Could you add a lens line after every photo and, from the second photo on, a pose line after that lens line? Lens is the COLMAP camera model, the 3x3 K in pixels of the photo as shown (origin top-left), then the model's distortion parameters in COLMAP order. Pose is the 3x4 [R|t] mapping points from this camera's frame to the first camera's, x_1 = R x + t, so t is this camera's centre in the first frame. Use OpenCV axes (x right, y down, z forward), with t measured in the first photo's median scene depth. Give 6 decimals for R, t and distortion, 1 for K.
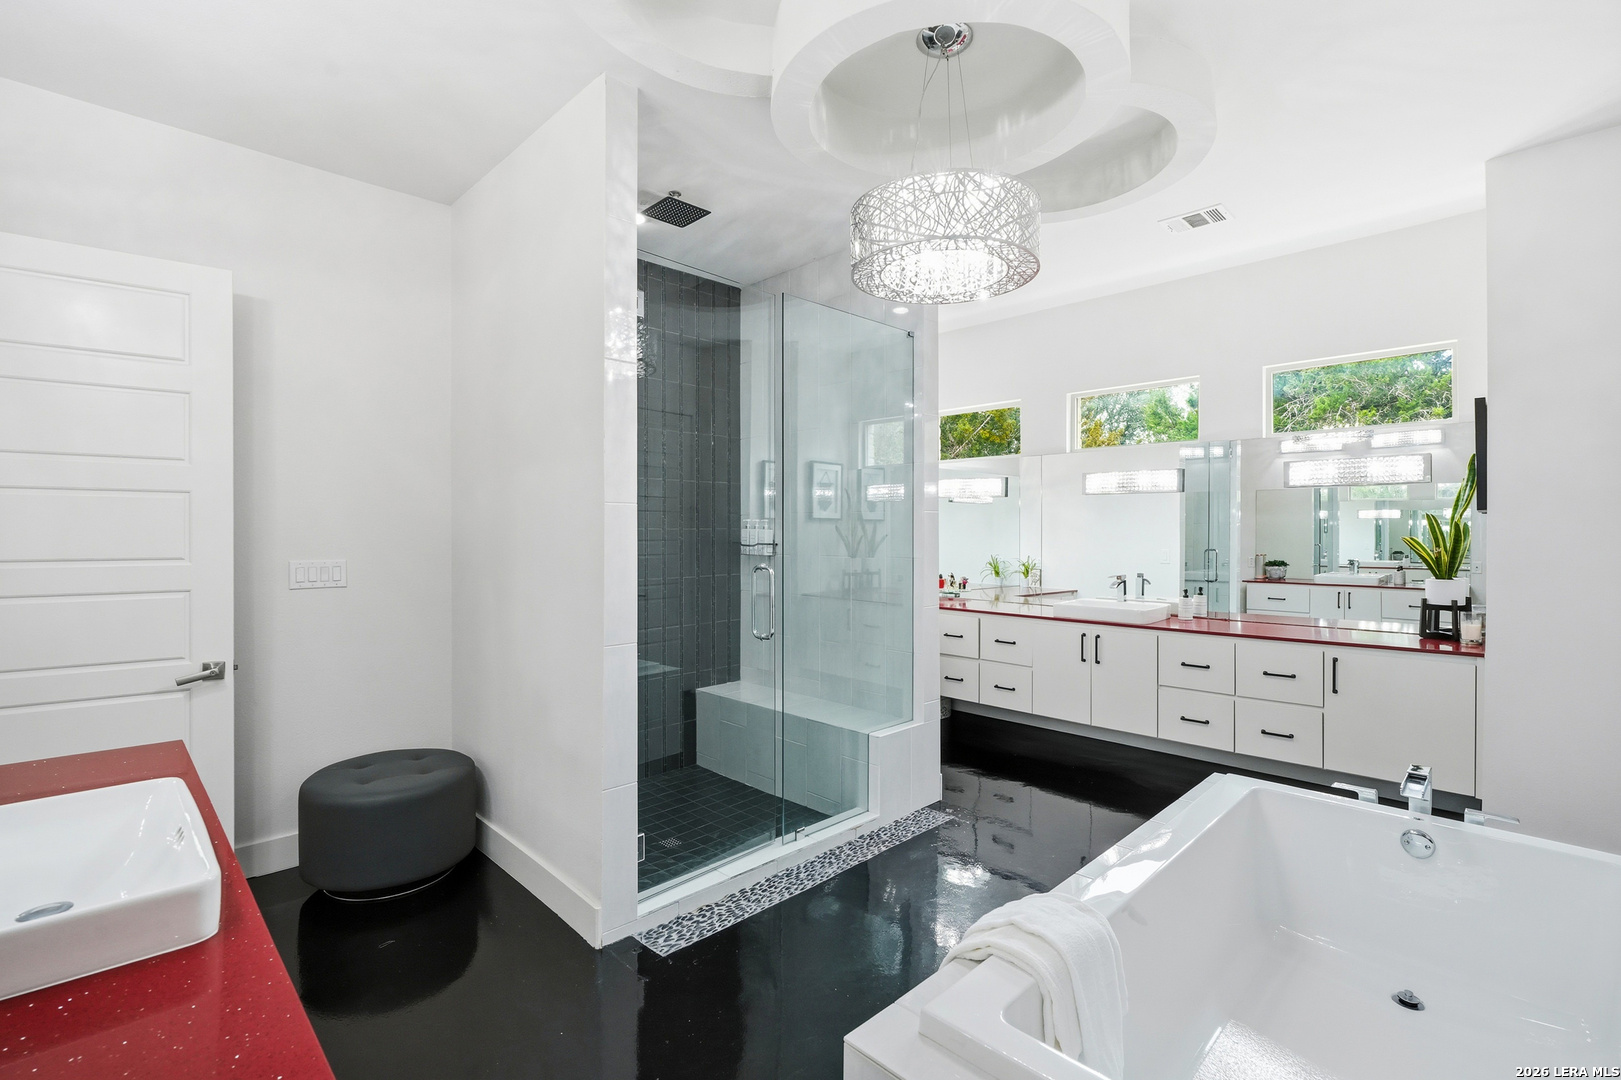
lens RADIAL K [[734.1, 0, 809.4], [0, 734.1, 534.6], [0, 0, 1]] dist [0.001119, 0.000117]
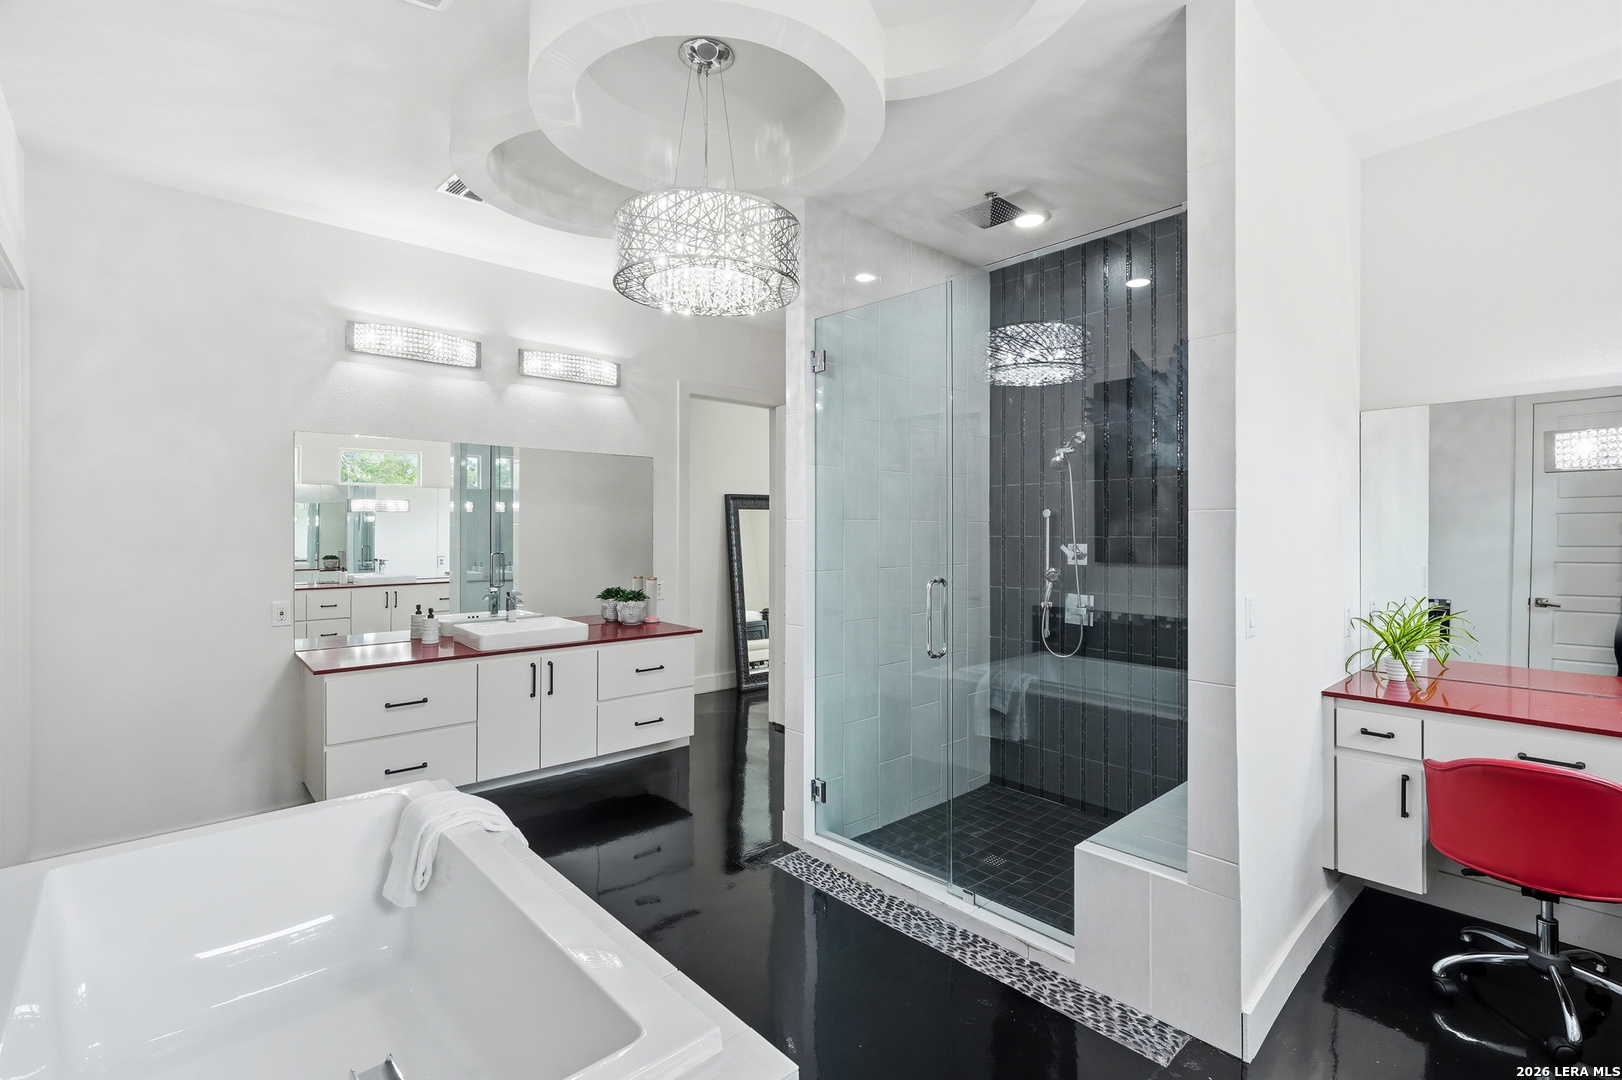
lens RADIAL K [[734.6, 0, 814.0], [0, 734.6, 533.7], [0, 0, 1]] dist [0.001119, 0.000117]
pose [[-0.034659, 0.002086, -0.999397, 0.900694], [-0.003403, 0.999992, 0.002205, -0.017960], [0.999393, 0.003477, -0.034652, 0.899622]]
